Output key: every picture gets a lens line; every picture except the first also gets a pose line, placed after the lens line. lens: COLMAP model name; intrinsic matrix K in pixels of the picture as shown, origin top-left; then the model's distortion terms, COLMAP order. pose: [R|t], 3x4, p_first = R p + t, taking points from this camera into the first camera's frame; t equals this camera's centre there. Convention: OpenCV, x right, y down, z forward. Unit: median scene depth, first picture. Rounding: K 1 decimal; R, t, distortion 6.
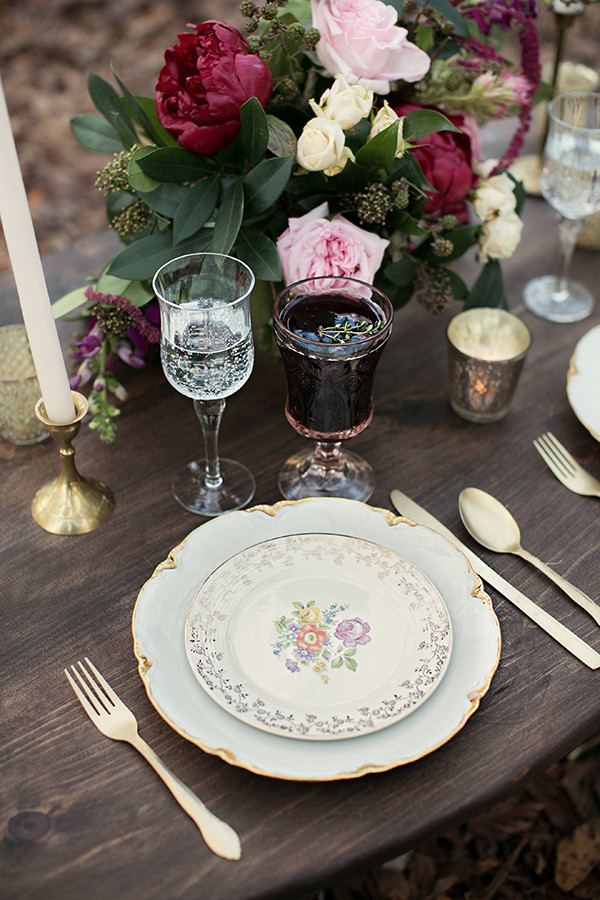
lens RADIAL K [[1336.1, 0, 300.6], [0, 1336.1, 434.5], [0, 0, 1]] dist [-0.183796, 0.340335]
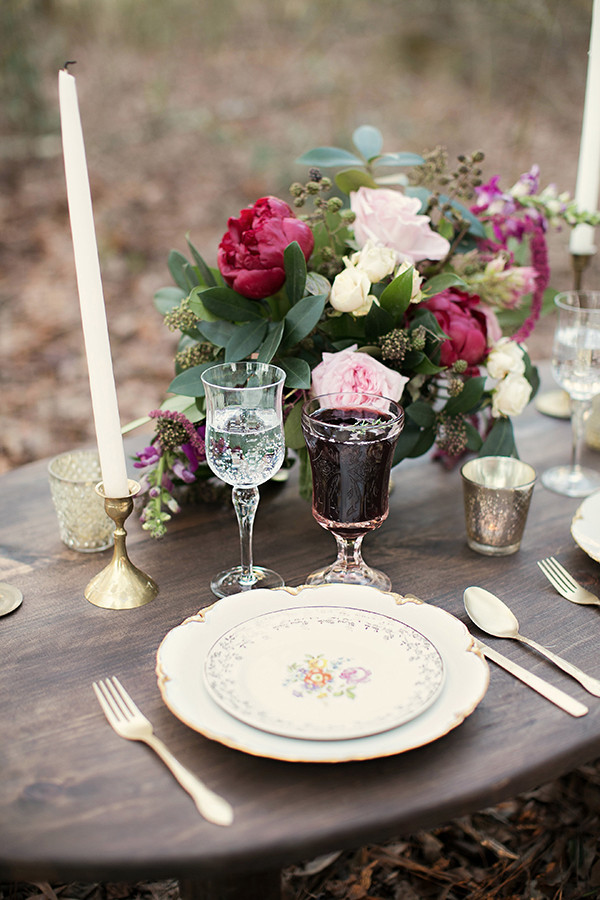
lens RADIAL K [[1336.1, 0, 300.6], [0, 1336.1, 434.5], [0, 0, 1]] dist [-0.183796, 0.340335]
pose [[0.995510, 0.027430, -0.090596, 0.081526], [-0.056382, 0.940615, -0.334761, 0.307396], [0.076034, 0.338366, 0.937938, -0.095861]]
